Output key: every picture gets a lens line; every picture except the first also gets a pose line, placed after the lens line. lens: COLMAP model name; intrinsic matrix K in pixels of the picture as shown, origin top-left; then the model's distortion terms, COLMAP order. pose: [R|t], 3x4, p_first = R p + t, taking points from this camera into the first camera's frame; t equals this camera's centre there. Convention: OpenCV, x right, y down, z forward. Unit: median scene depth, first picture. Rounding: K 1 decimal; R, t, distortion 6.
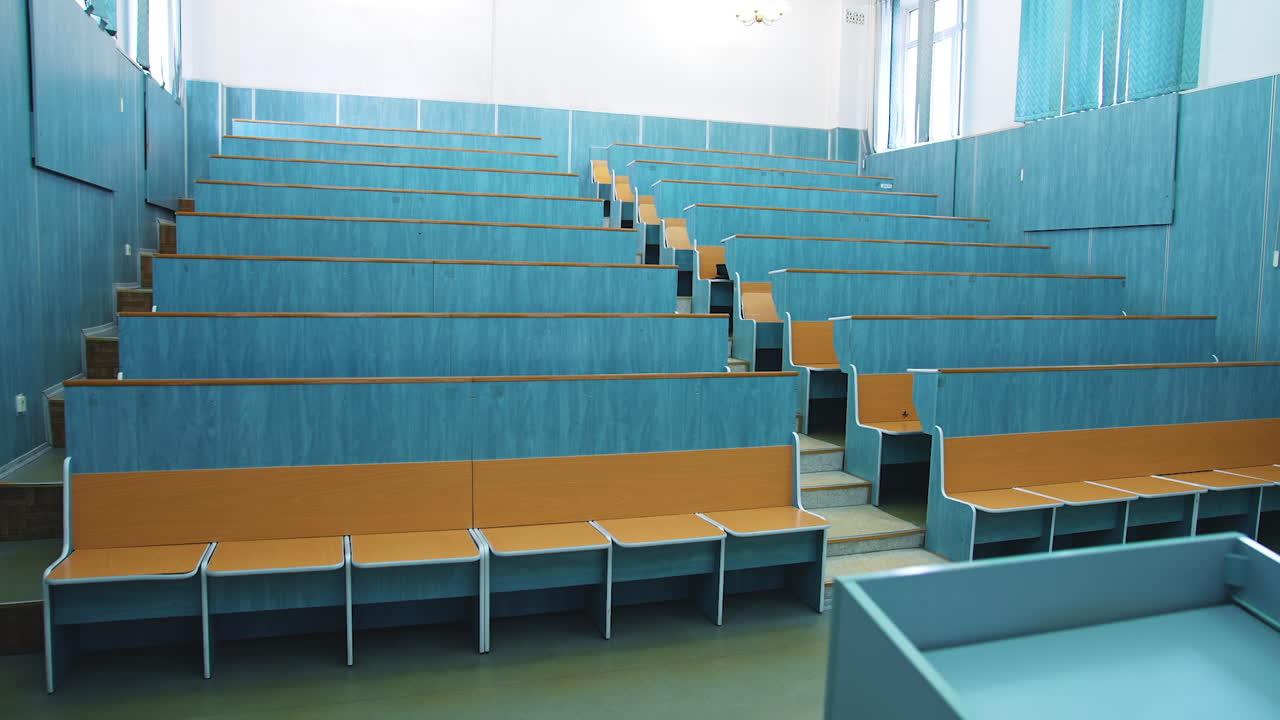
lens RADIAL K [[889.6, 0, 640.0], [0, 889.6, 360.0], [0, 0, 1]] dist [-0.126001, 0.092833]
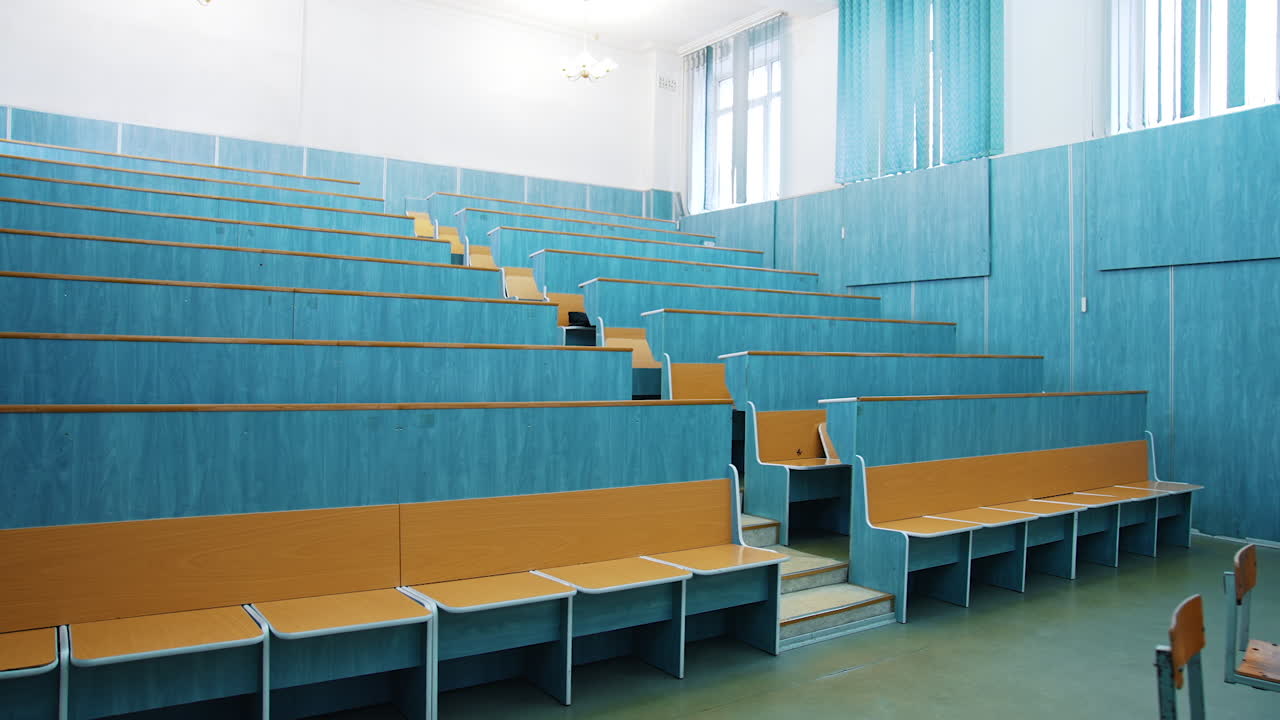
lens RADIAL K [[889.6, 0, 640.0], [0, 889.6, 360.0], [0, 0, 1]] dist [-0.126001, 0.092833]
pose [[0.962273, -0.004634, 0.272047, -0.137408], [0.029422, 0.995764, -0.087109, 0.040195], [-0.270491, 0.091826, 0.958333, 0.092066]]
